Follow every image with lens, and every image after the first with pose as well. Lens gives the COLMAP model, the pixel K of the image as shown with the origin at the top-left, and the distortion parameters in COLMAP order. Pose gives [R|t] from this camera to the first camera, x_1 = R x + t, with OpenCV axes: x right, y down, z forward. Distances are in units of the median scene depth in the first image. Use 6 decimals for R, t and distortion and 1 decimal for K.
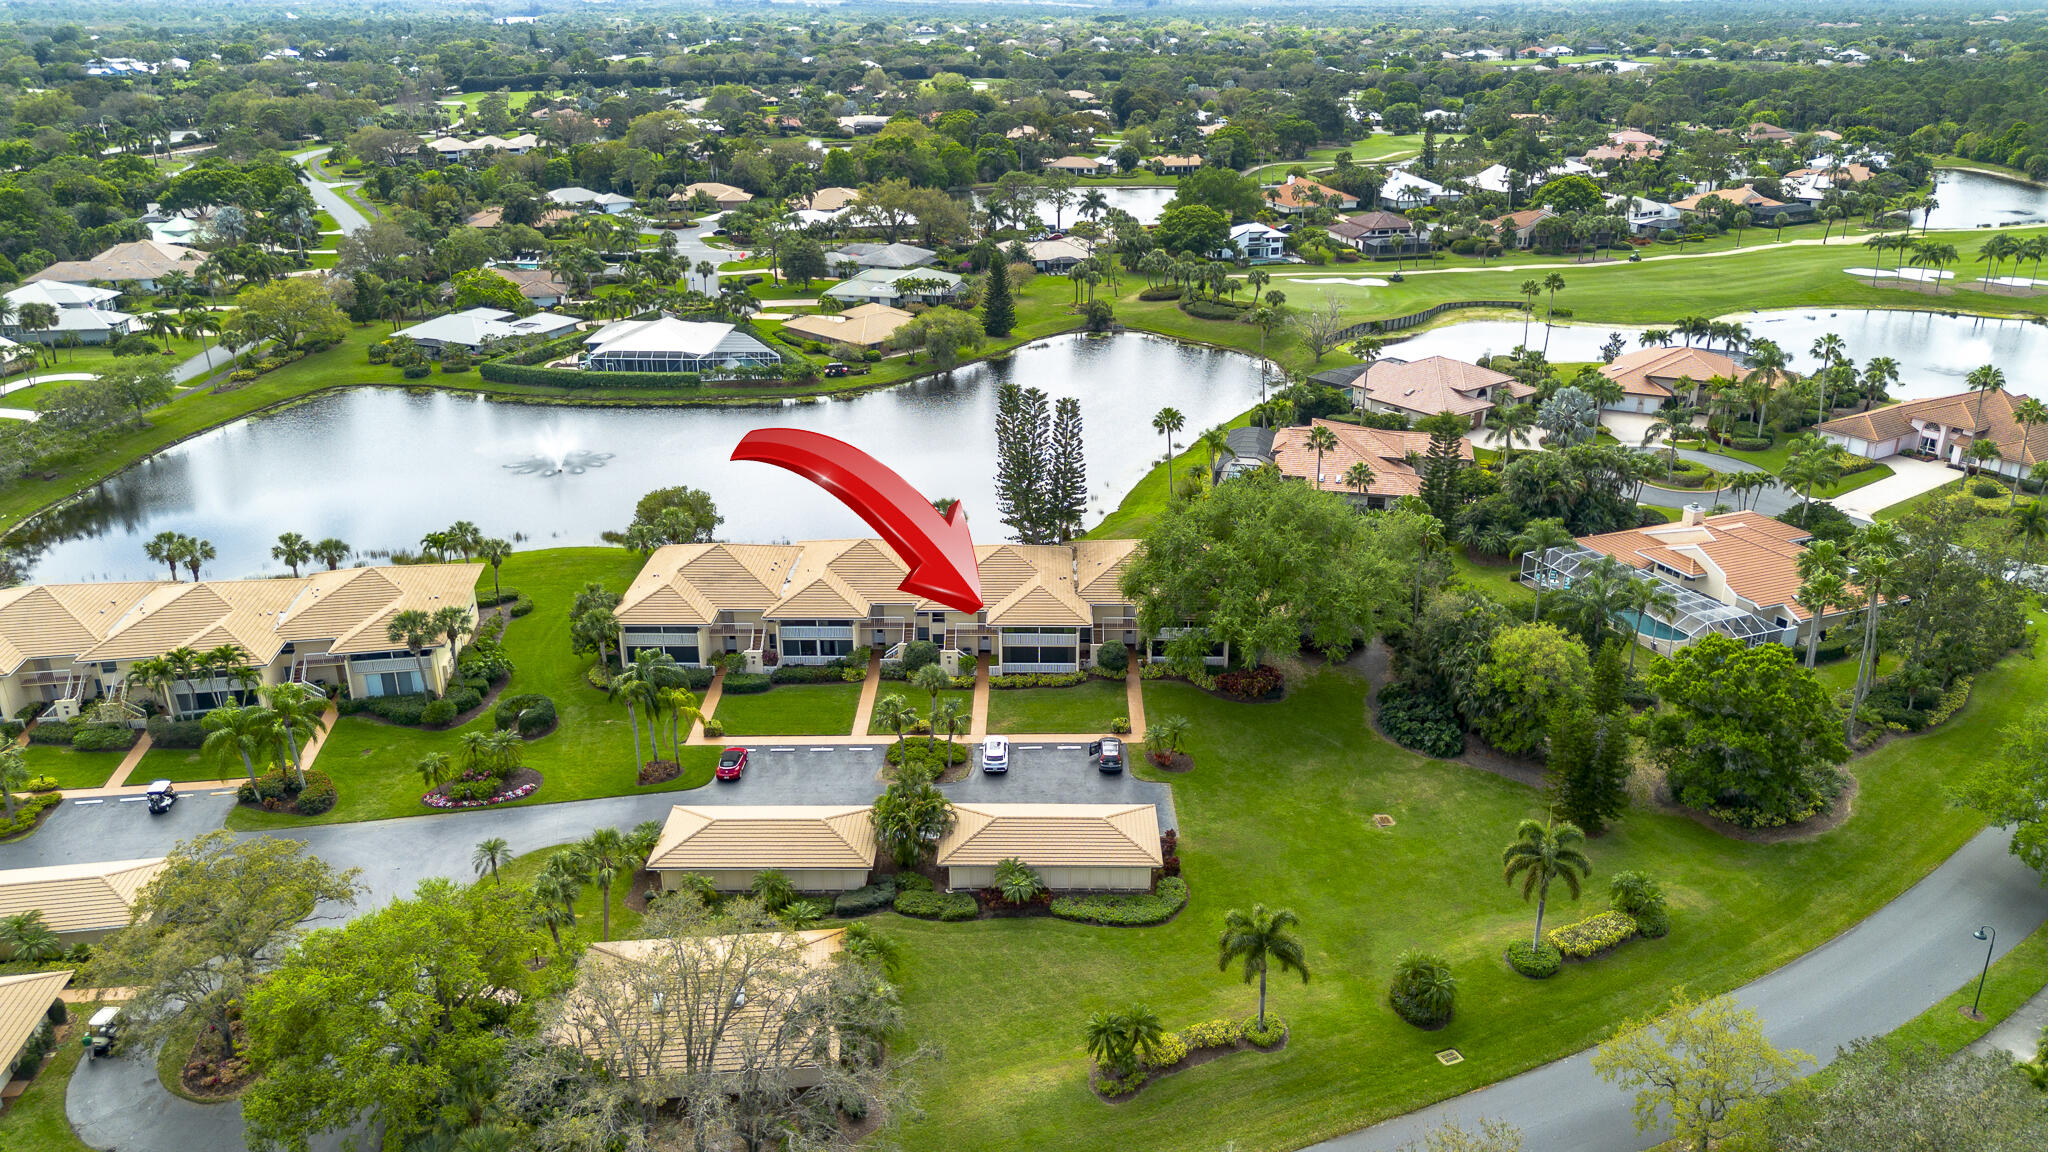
lens RADIAL K [[1453.6, 0, 1021.6], [0, 1453.6, 573.9], [0, 0, 1]] dist [0.023108, -0.002349]
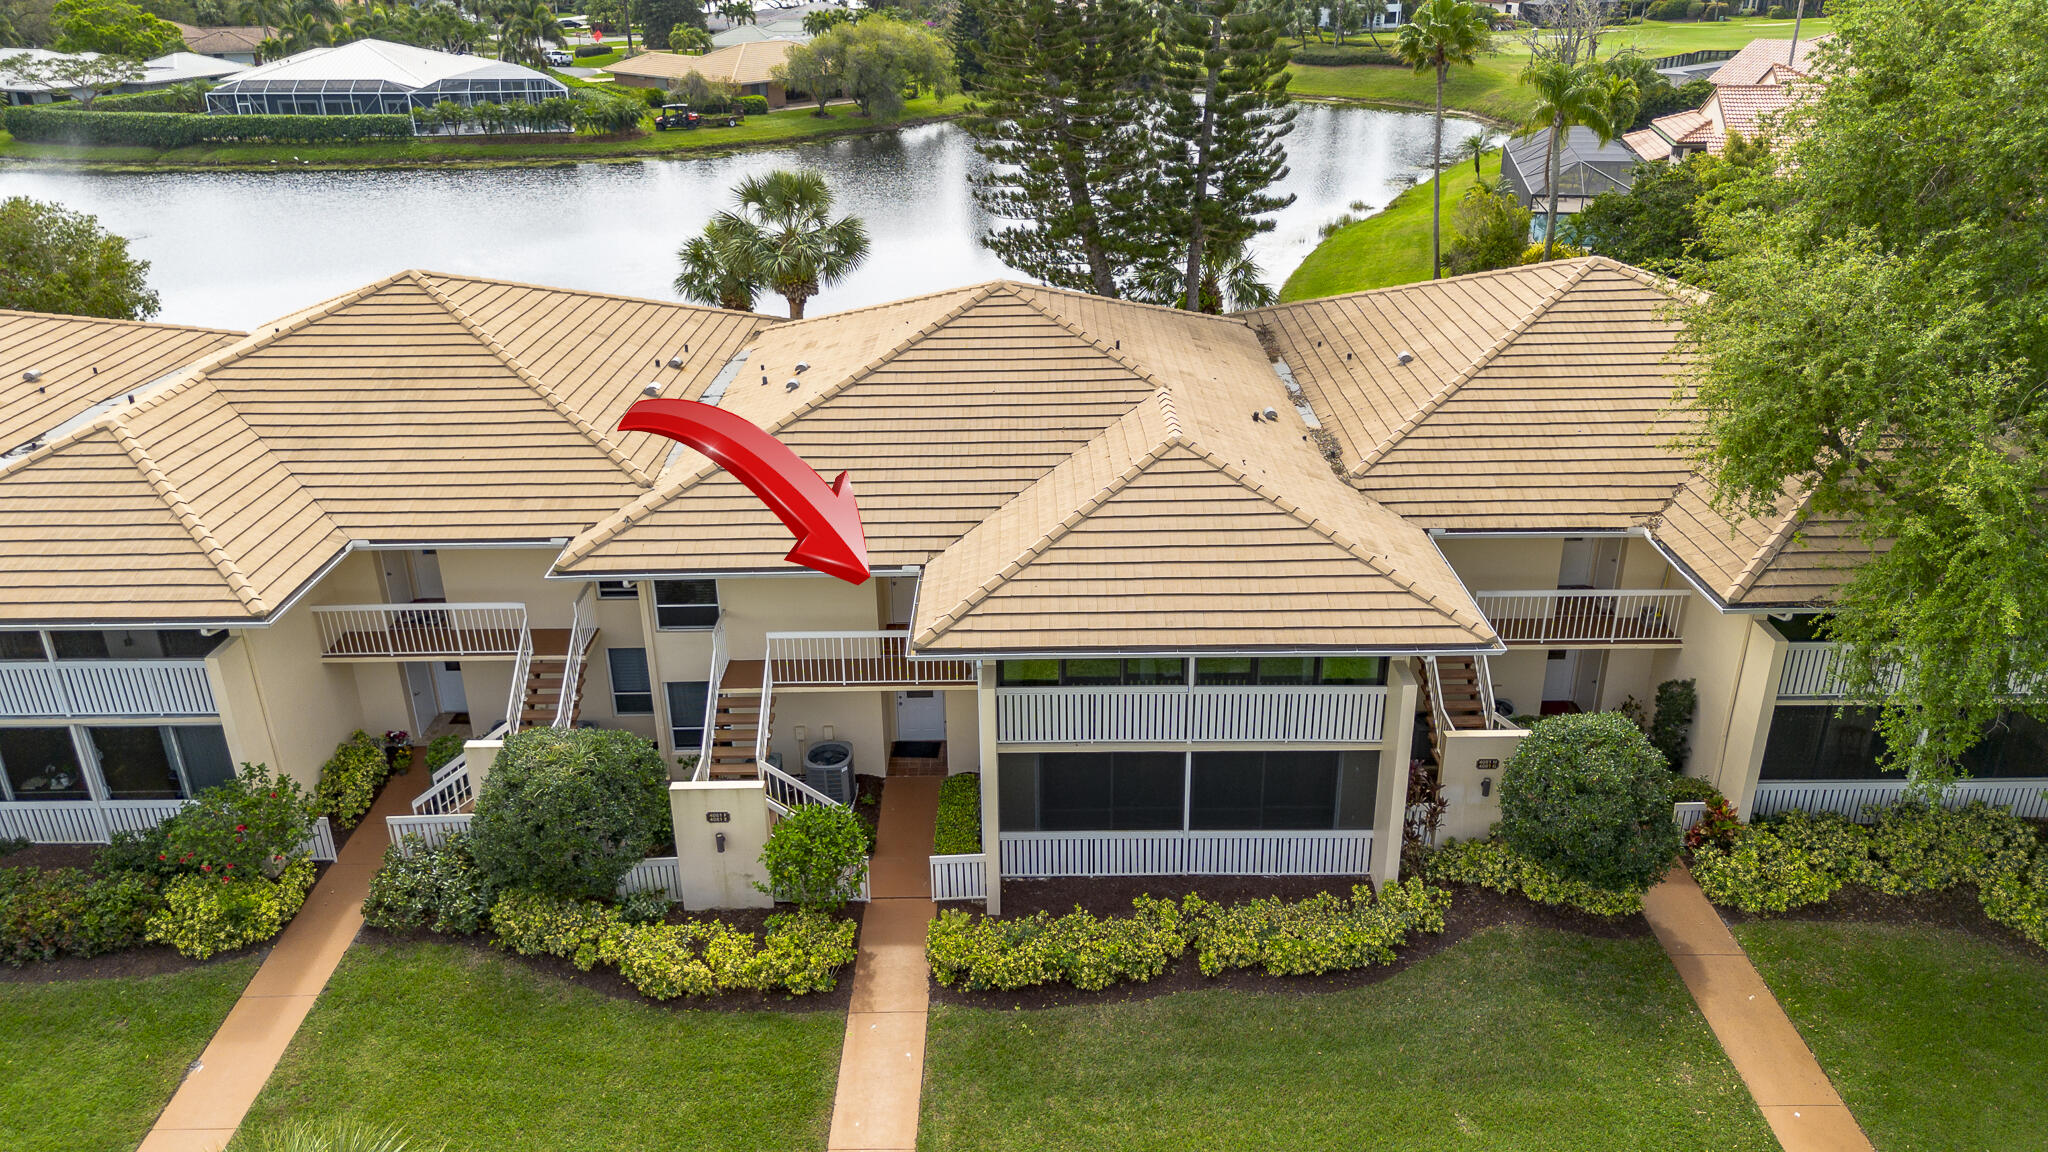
lens RADIAL K [[1453.6, 0, 1025.1], [0, 1453.6, 578.2], [0, 0, 1]] dist [0.023108, -0.002349]
pose [[0.999861, -0.014254, 0.008611, -0.005709], [0.013895, 0.999090, 0.040330, 0.009863], [-0.009178, -0.040204, 0.999149, 0.418095]]
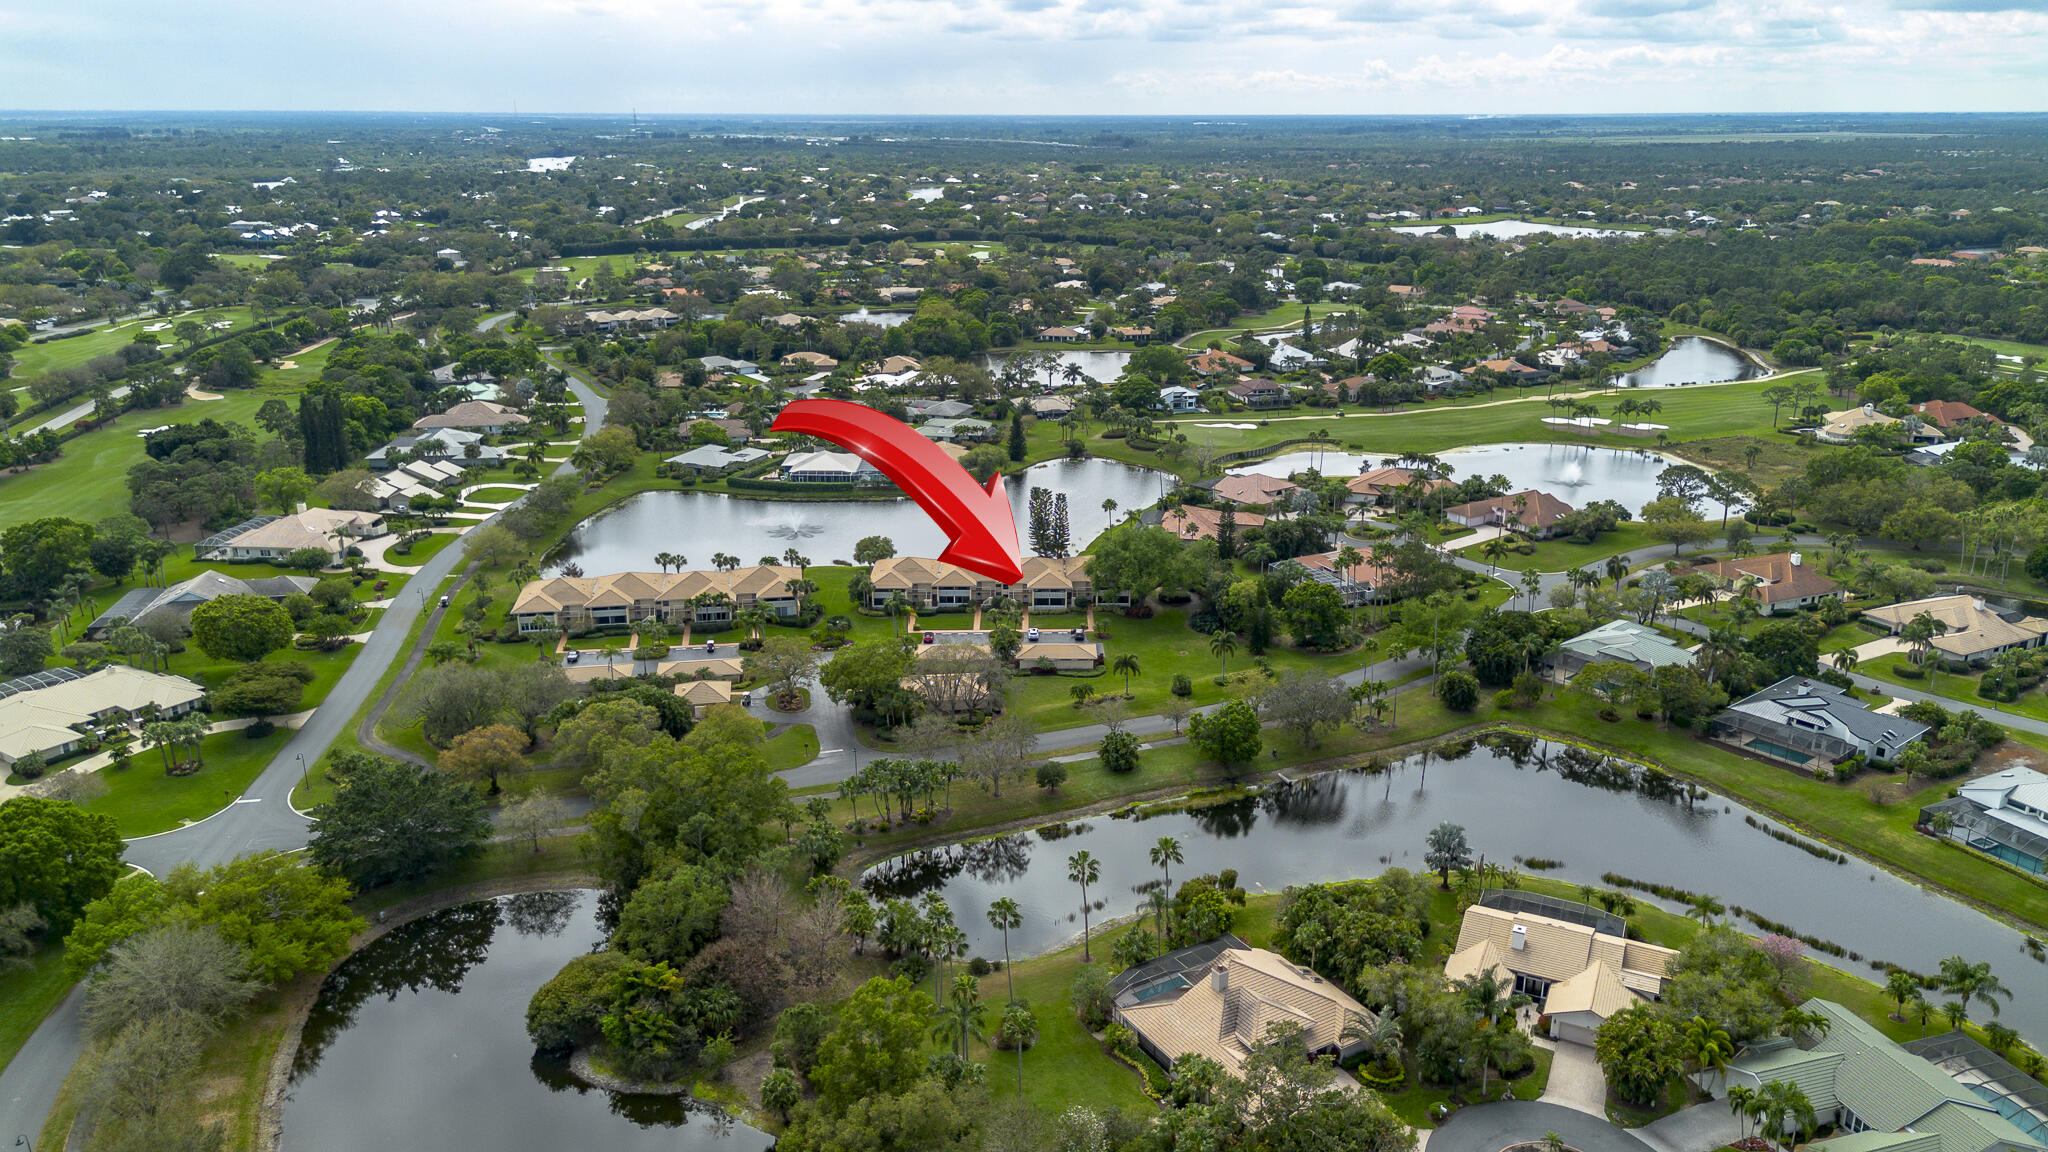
lens RADIAL K [[1453.6, 0, 1025.2], [0, 1453.6, 577.0], [0, 0, 1]] dist [0.023108, -0.002349]
pose [[0.999908, -0.001770, 0.013458, -0.030259], [0.002741, 0.997365, -0.072492, 0.096299], [-0.013295, 0.072523, 0.997278, -0.693089]]
